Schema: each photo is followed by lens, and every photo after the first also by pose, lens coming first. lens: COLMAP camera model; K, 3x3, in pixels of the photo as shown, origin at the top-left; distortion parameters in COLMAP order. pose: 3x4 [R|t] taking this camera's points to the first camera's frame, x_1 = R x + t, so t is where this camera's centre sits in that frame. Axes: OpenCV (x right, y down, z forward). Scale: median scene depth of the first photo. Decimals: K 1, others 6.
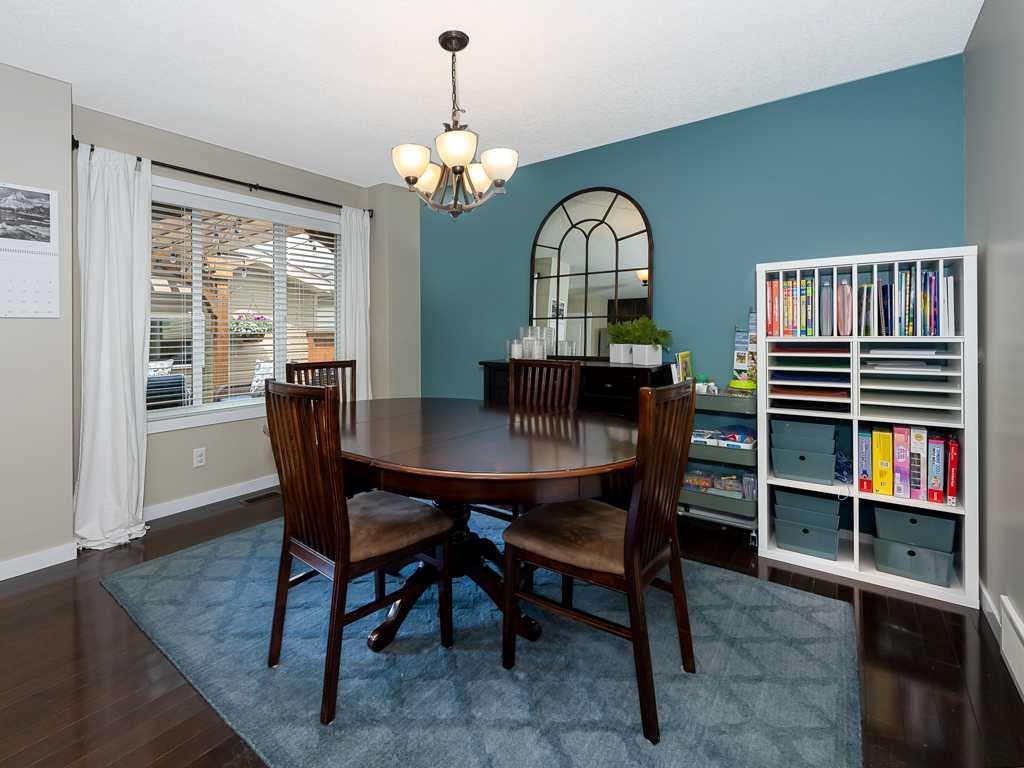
lens RADIAL K [[474.2, 0, 439.6], [0, 474.2, 337.0], [0, 0, 1]] dist [0.001127, 0.000158]
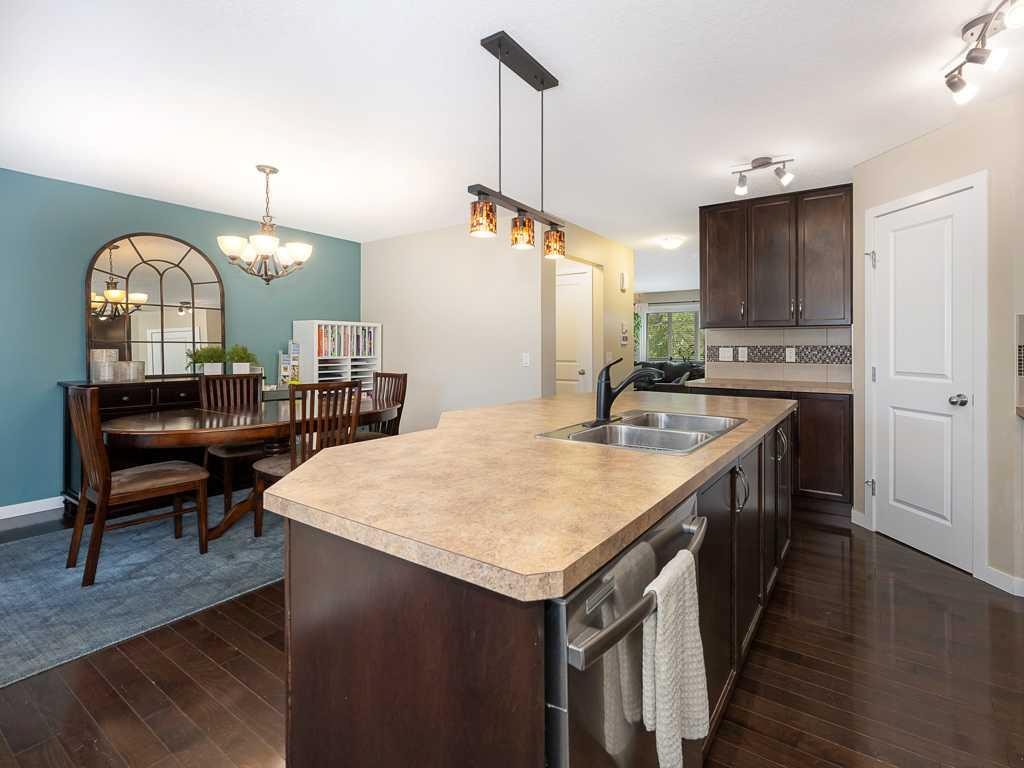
lens RADIAL K [[463.5, 0, 515.2], [0, 463.5, 354.4], [0, 0, 1]] dist [-0.000435, -0.000003]
pose [[-0.019131, -0.008776, 0.999778, -1.114887], [0.005243, 0.999947, 0.008878, -0.019956], [-0.999803, 0.005411, -0.019084, 0.169640]]
